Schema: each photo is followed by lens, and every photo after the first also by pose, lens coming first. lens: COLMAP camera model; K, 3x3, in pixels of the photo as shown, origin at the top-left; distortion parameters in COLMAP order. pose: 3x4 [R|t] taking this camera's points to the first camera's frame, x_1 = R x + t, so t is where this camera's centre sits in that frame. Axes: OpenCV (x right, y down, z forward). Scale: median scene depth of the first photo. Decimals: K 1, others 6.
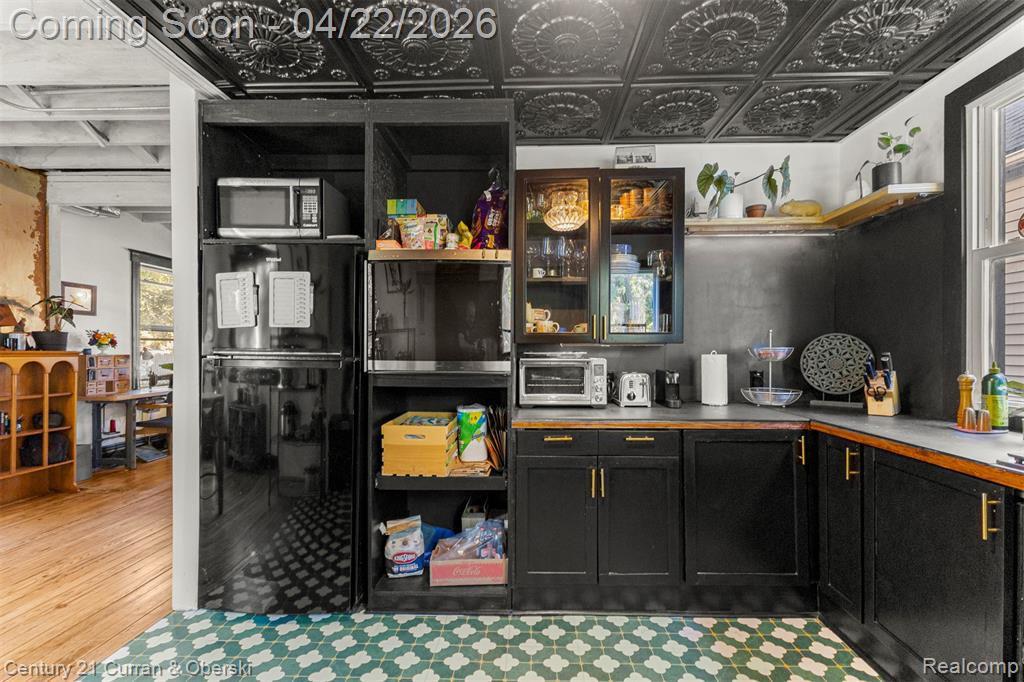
lens RADIAL K [[447.1, 0, 512.0], [0, 447.1, 341.0], [0, 0, 1]] dist [0.000050, -0.000099]
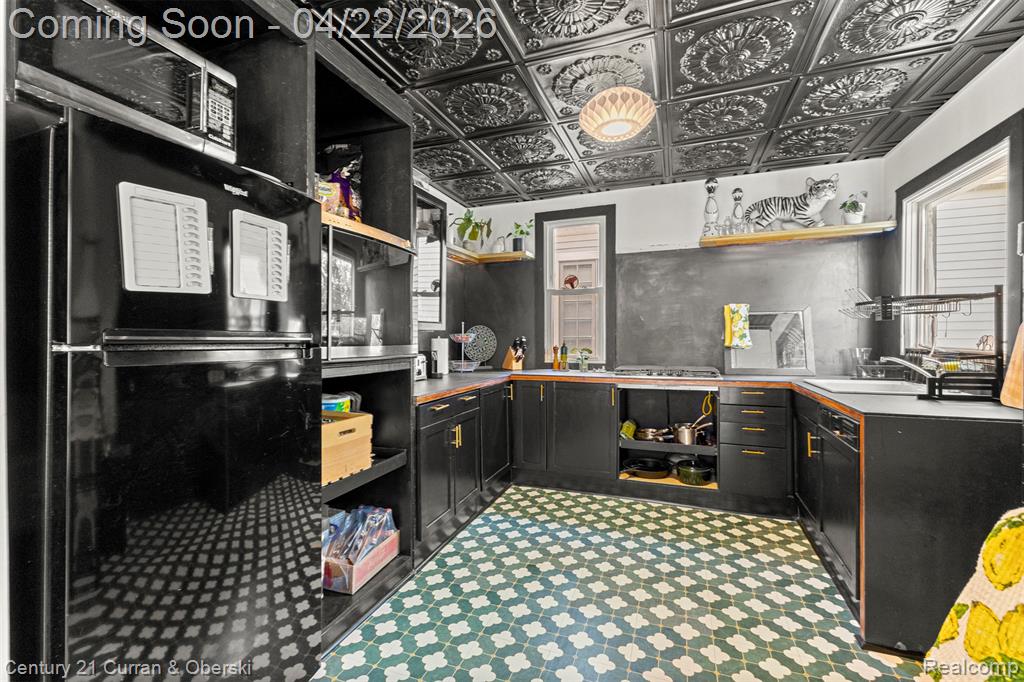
lens RADIAL K [[439.7, 0, 513.4], [0, 439.7, 325.6], [0, 0, 1]] dist [-0.000703, -0.000165]
pose [[0.326034, 0.021895, 0.945104, -0.988697], [-0.012547, 0.999744, -0.018833, 0.016094], [-0.945275, -0.005718, 0.326225, 0.429238]]
